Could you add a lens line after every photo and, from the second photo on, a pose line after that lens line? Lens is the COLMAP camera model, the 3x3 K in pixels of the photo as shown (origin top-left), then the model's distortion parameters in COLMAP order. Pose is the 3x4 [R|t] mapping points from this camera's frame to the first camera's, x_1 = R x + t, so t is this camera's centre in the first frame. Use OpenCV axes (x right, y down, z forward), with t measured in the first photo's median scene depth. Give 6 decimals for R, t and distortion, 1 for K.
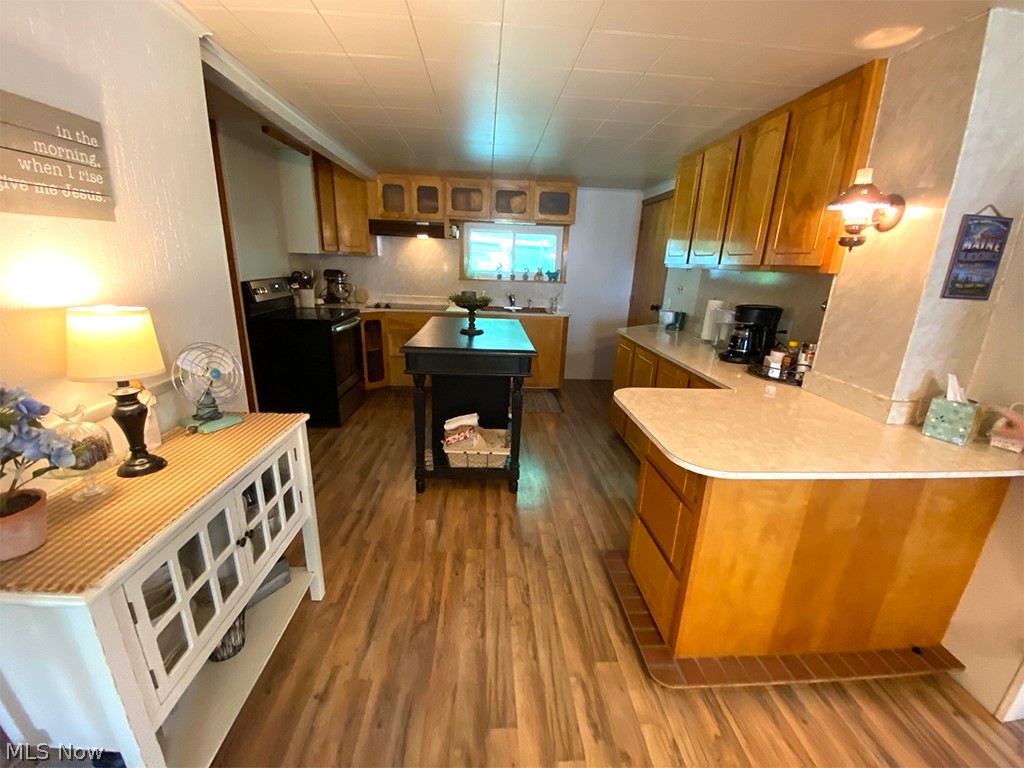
lens RADIAL K [[414.5, 0, 512.0], [0, 414.5, 384.0], [0, 0, 1]] dist [0.028287, -0.024564]
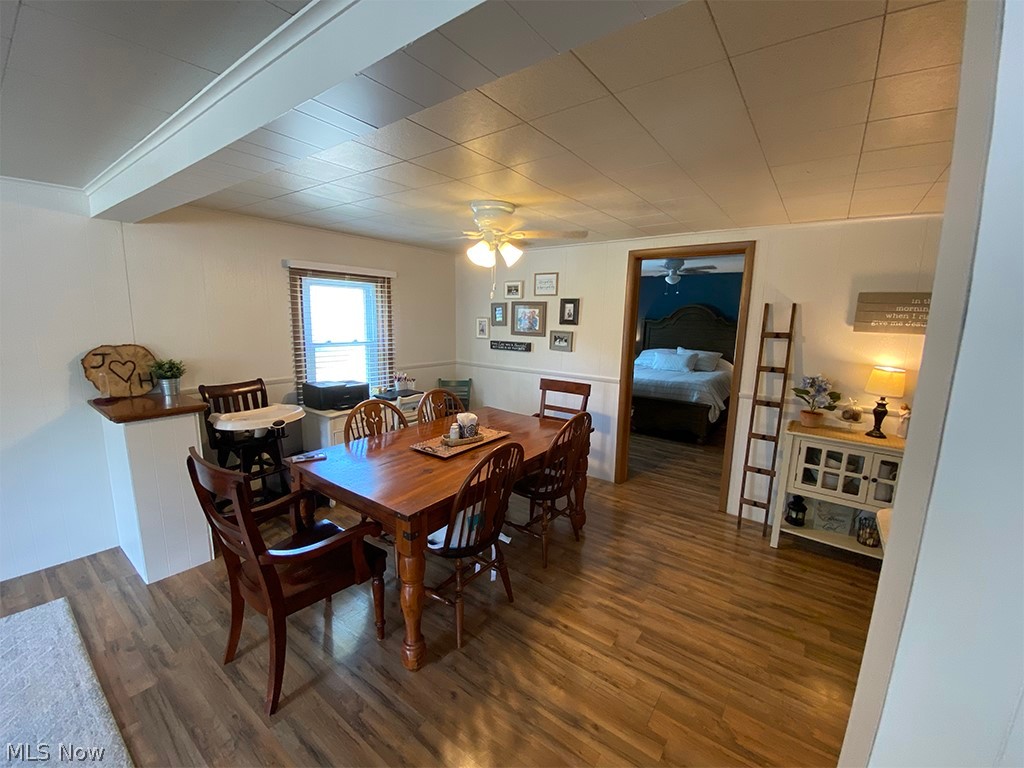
lens RADIAL K [[414.5, 0, 512.0], [0, 414.5, 384.0], [0, 0, 1]] dist [0.028287, -0.024564]
pose [[-0.646816, 0.072675, -0.759176, 1.641663], [-0.256354, 0.916809, 0.306177, -0.192198], [0.718270, 0.392658, -0.574376, 0.576056]]
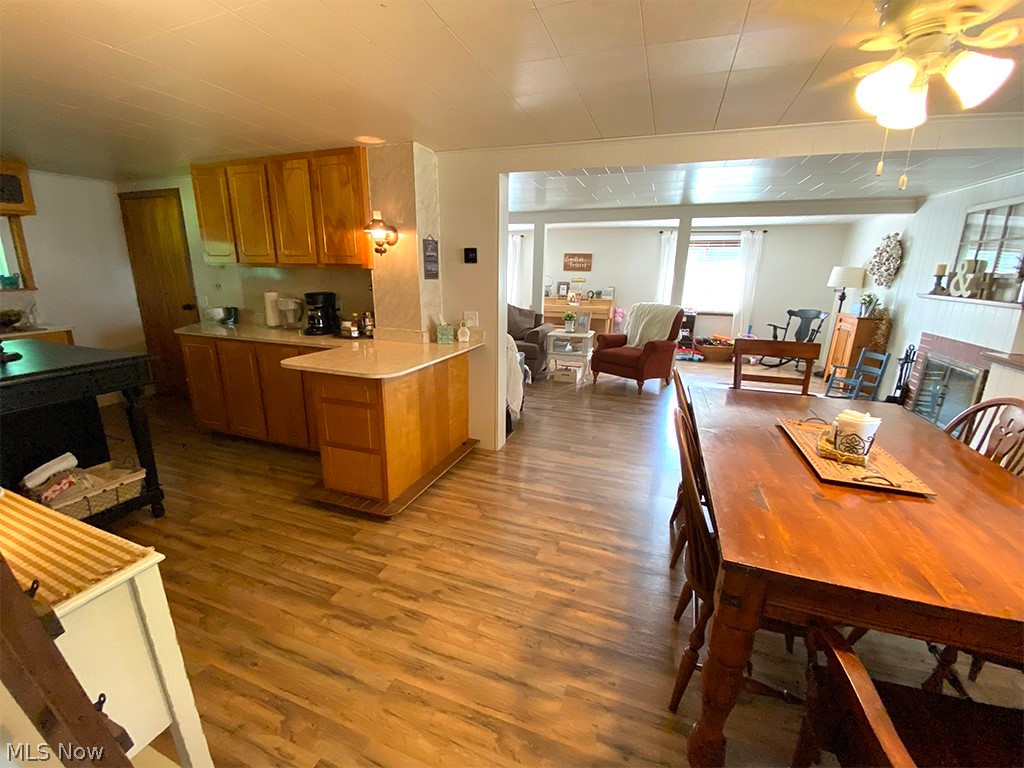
lens RADIAL K [[414.5, 0, 512.0], [0, 414.5, 384.0], [0, 0, 1]] dist [0.028287, -0.024564]
pose [[0.404683, -0.265576, 0.875043, -0.708258], [0.257091, 0.951346, 0.169837, 0.050532], [-0.877574, 0.156235, 0.453271, -0.237790]]
